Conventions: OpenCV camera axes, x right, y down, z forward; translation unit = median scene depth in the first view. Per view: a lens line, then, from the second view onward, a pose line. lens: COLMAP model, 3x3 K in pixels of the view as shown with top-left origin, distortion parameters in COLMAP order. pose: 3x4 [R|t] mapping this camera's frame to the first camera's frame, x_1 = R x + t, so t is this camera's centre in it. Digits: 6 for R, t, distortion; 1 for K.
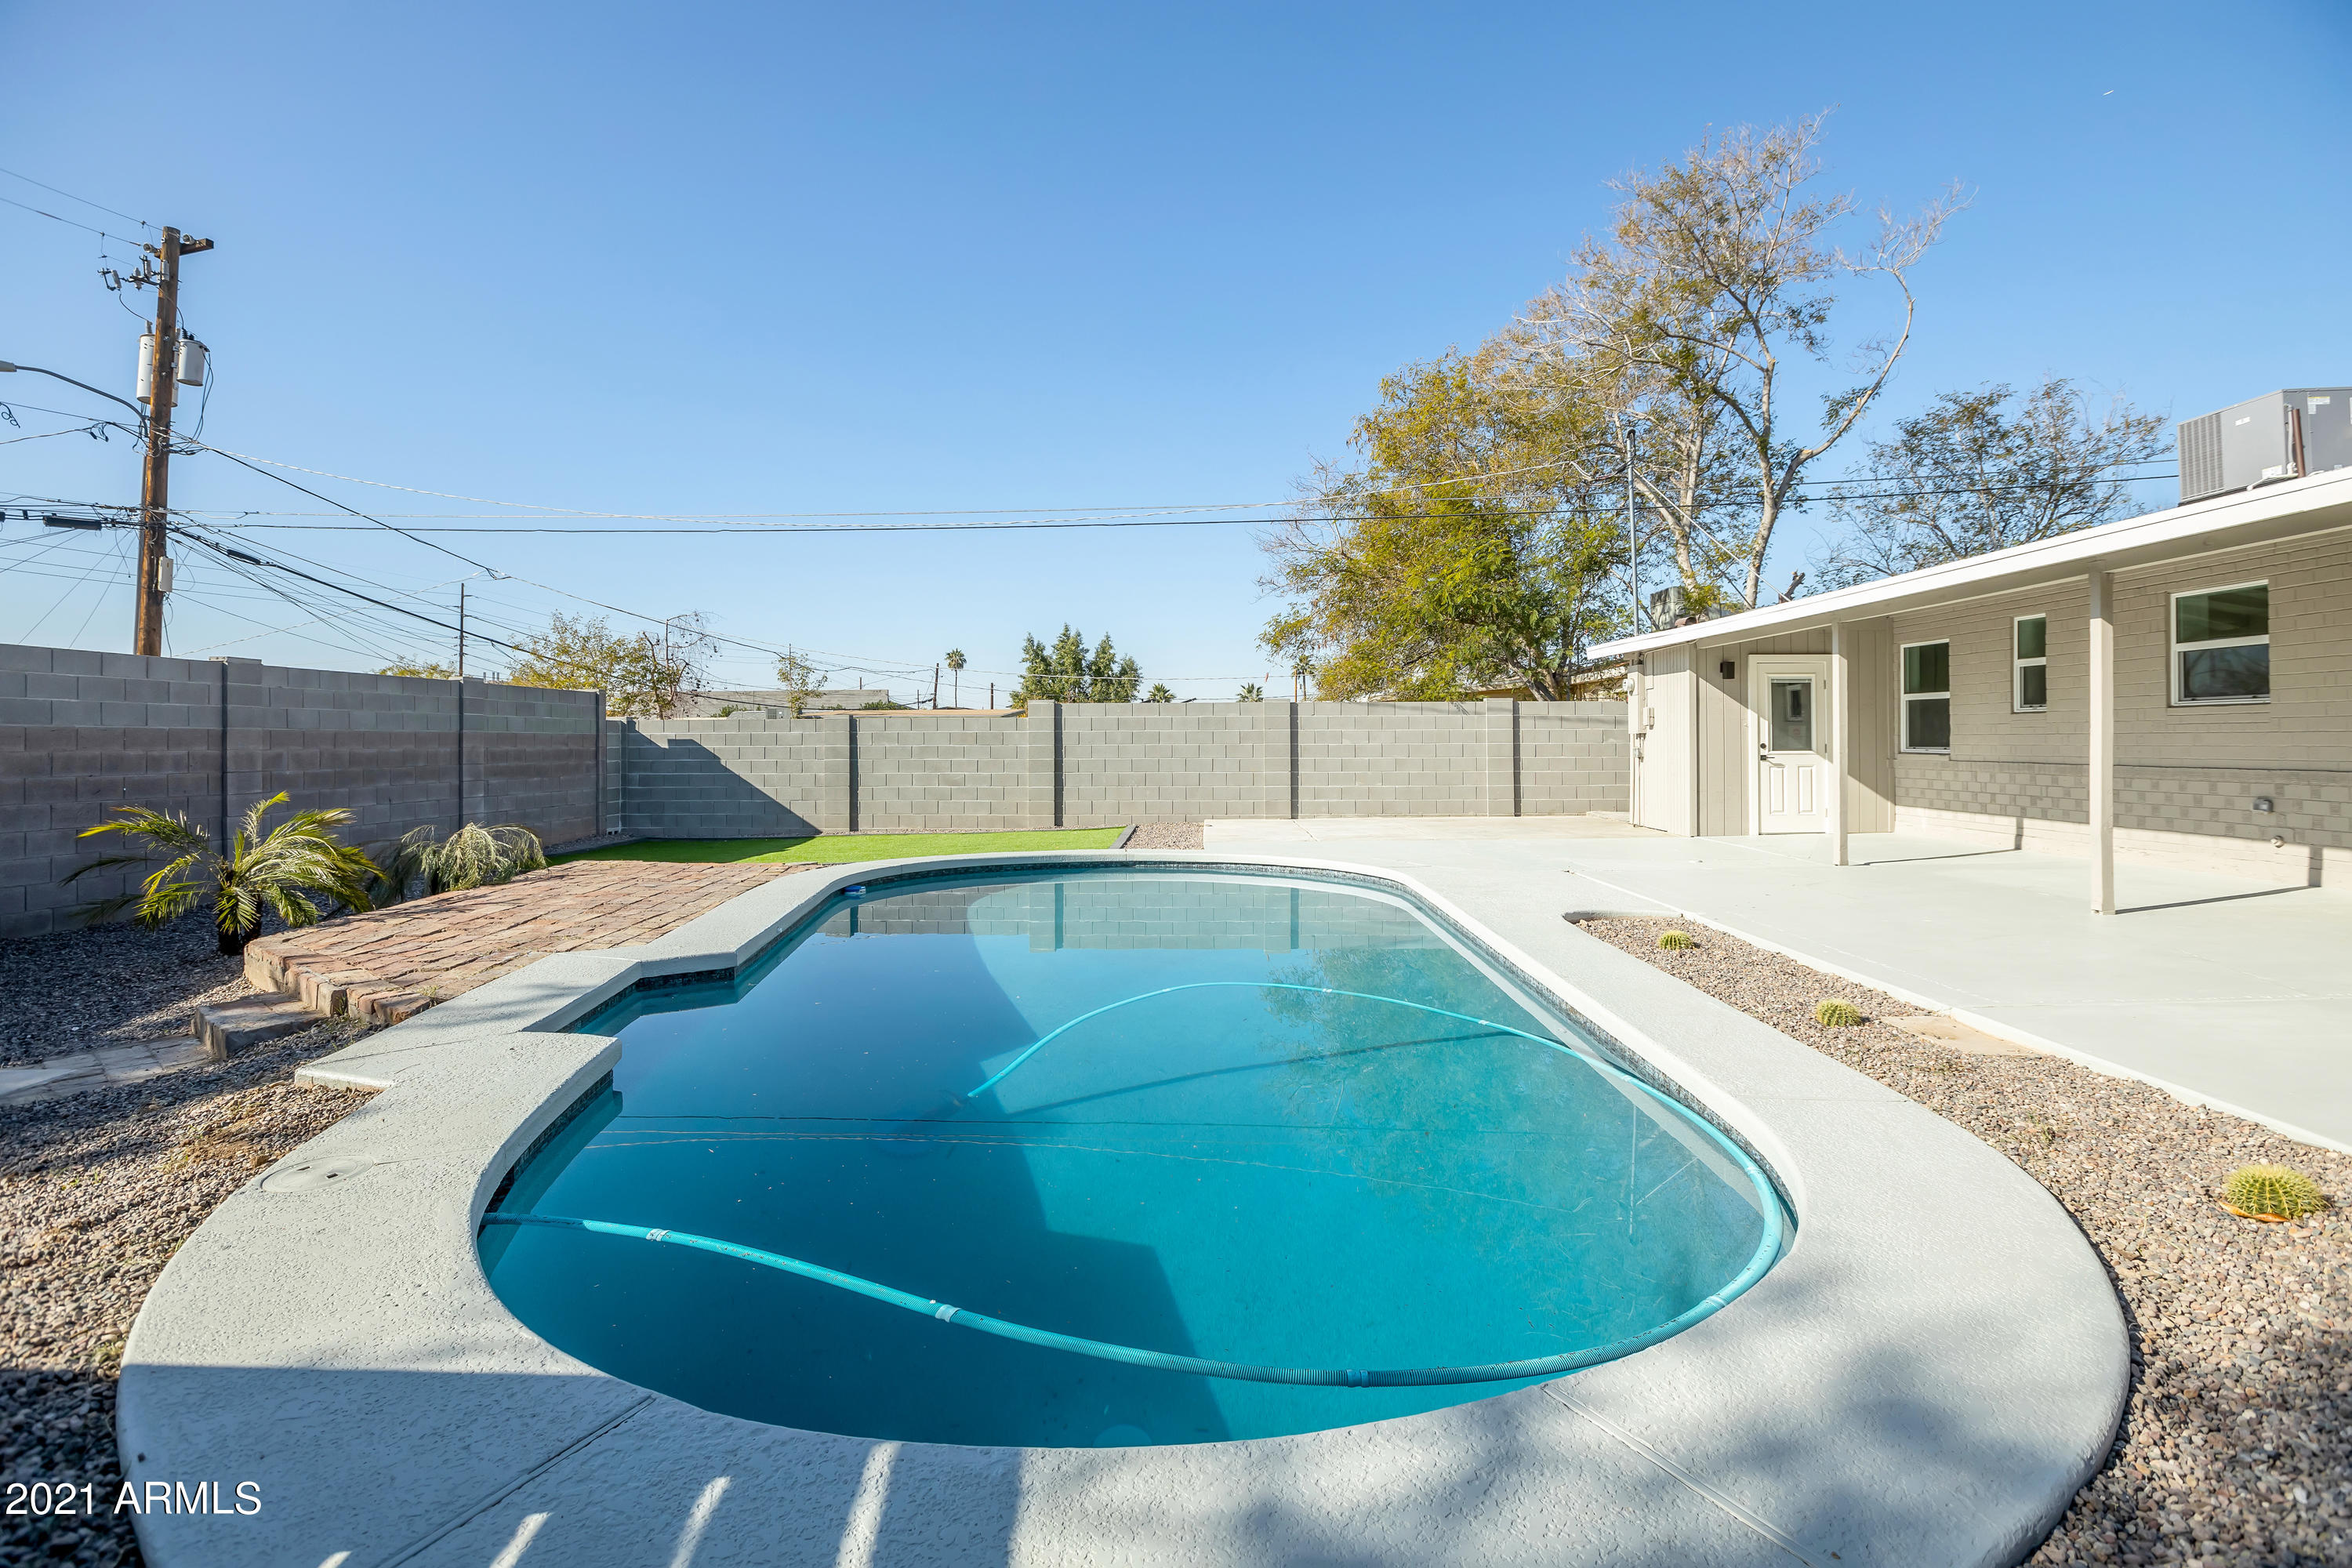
lens RADIAL K [[1124.2, 0, 1168.7], [0, 1124.2, 733.1], [0, 0, 1]] dist [-0.034739, 0.012572]
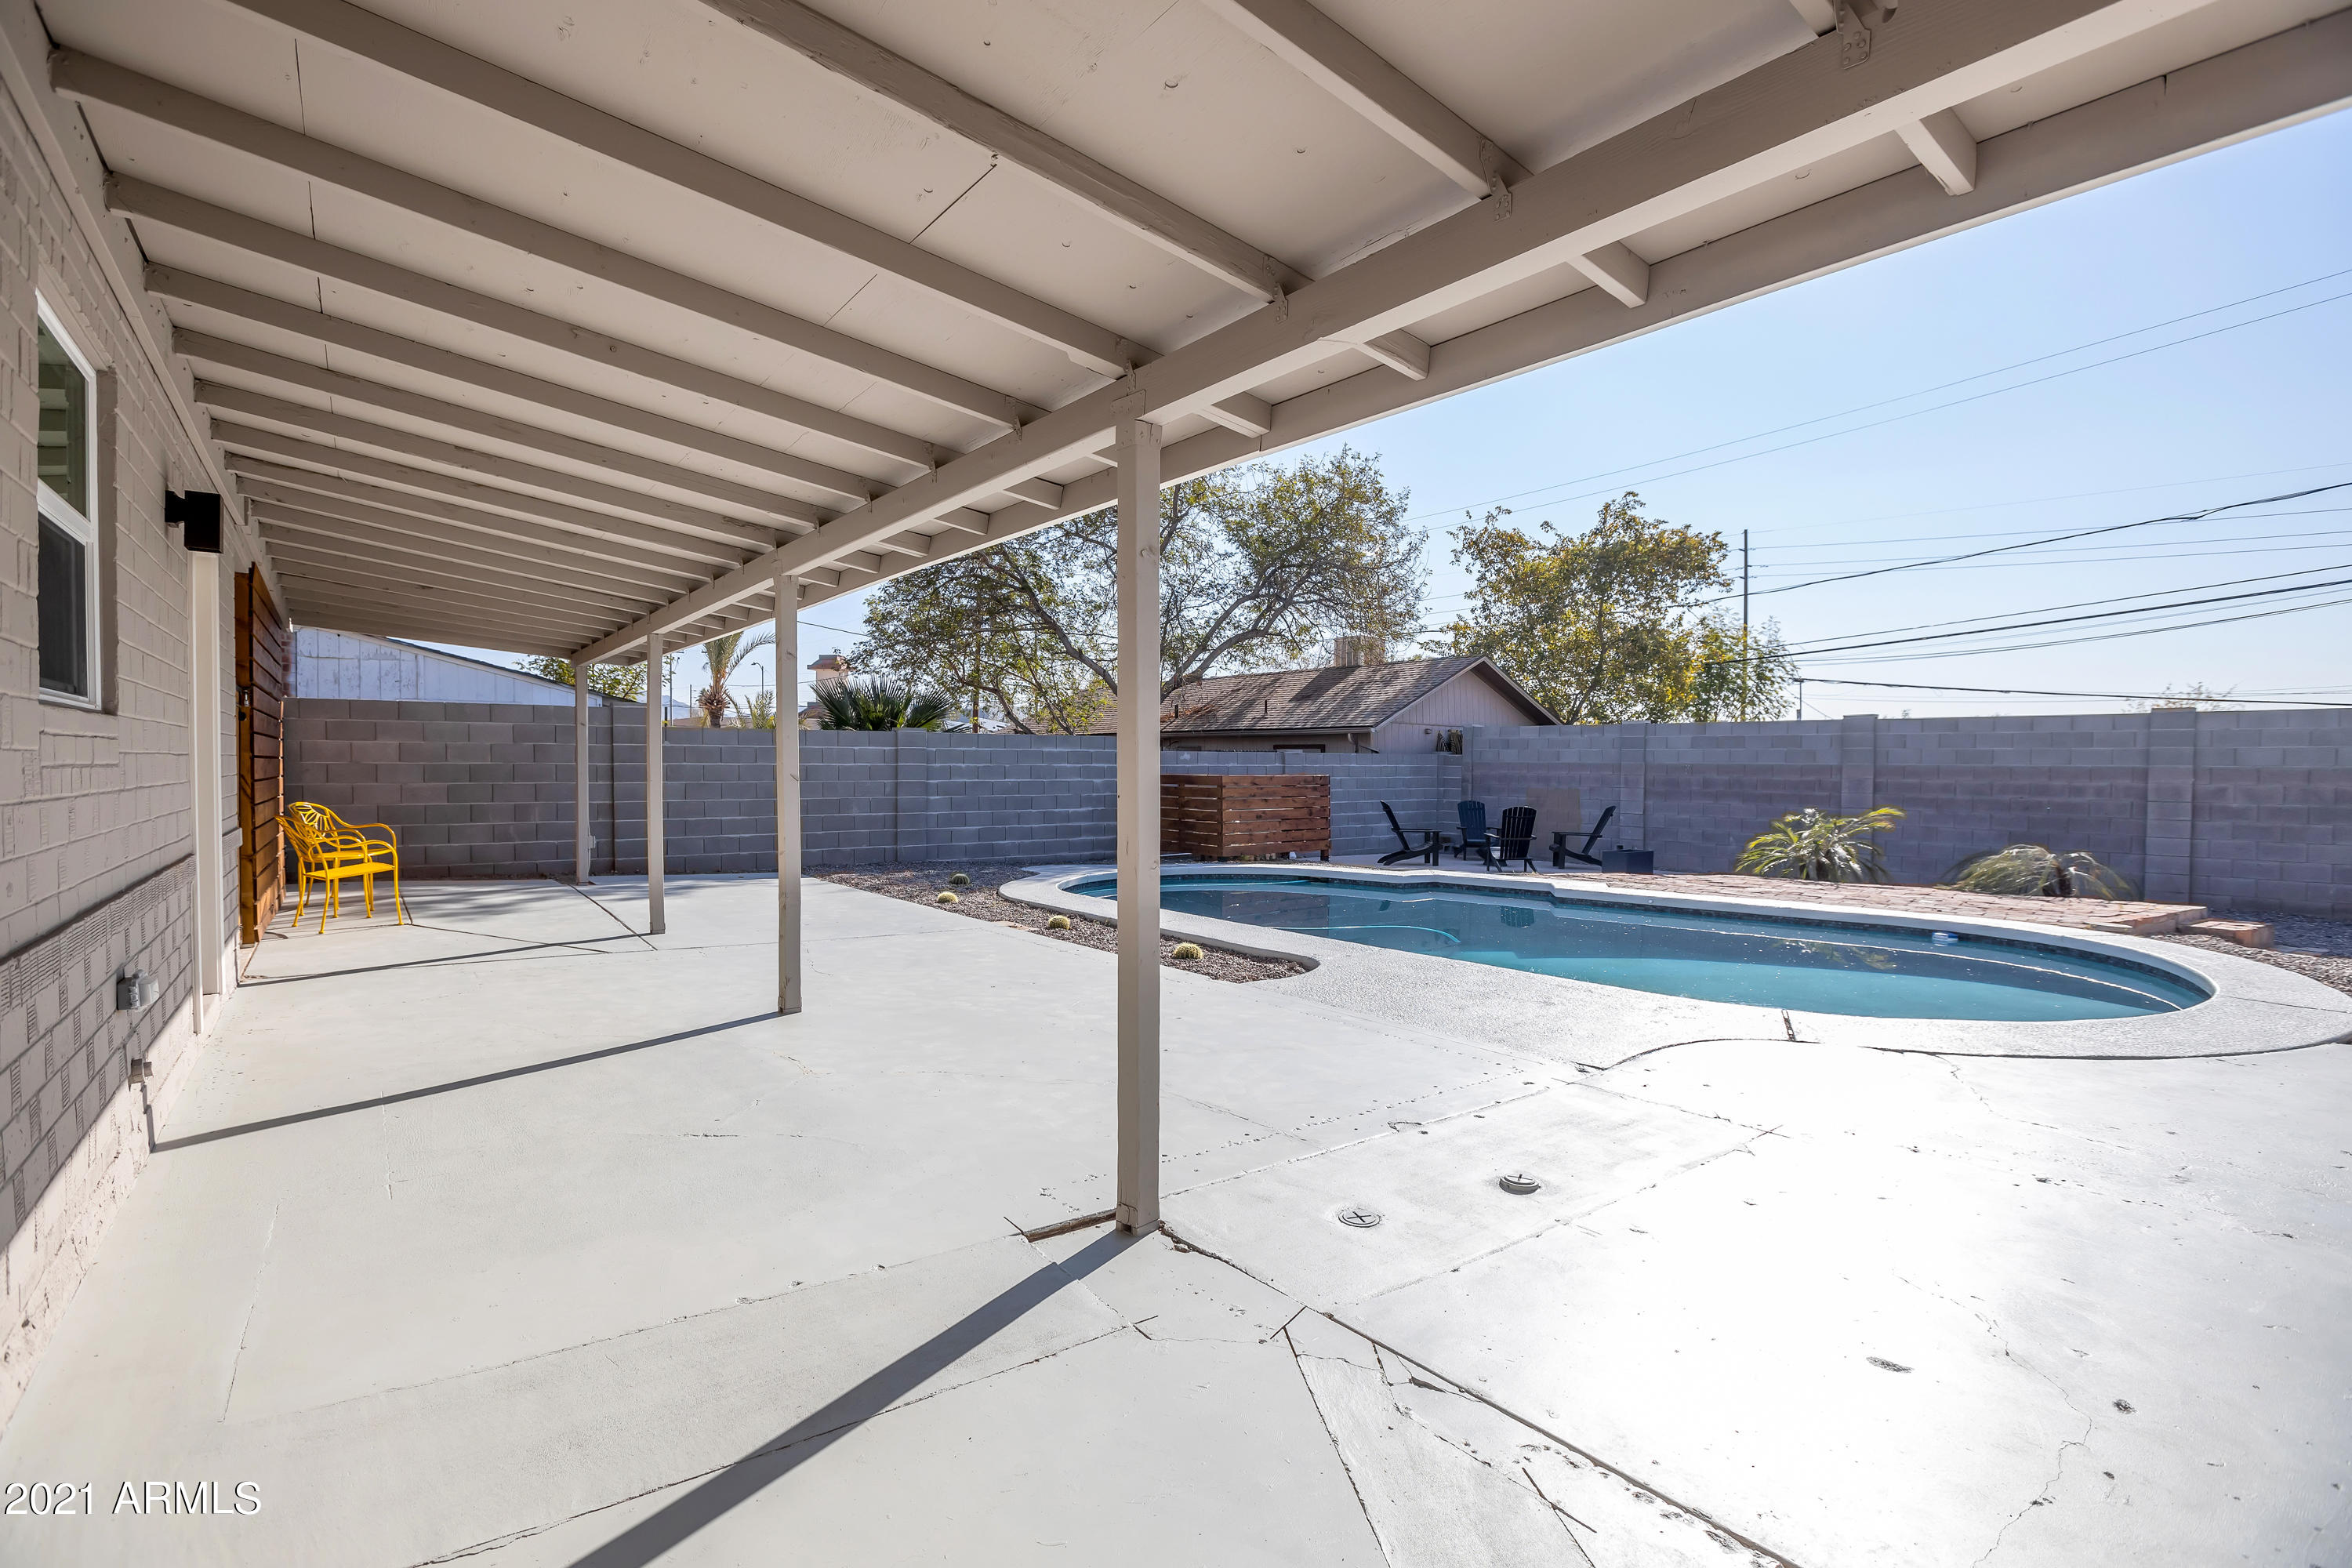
lens RADIAL K [[1124.2, 0, 1168.7], [0, 1124.2, 733.1], [0, 0, 1]] dist [-0.034739, 0.012572]
pose [[-0.793426, -0.016617, -0.608440, 0.598649], [0.001549, 0.999569, -0.029318, -0.005096], [0.608665, -0.024204, -0.793058, 0.993177]]
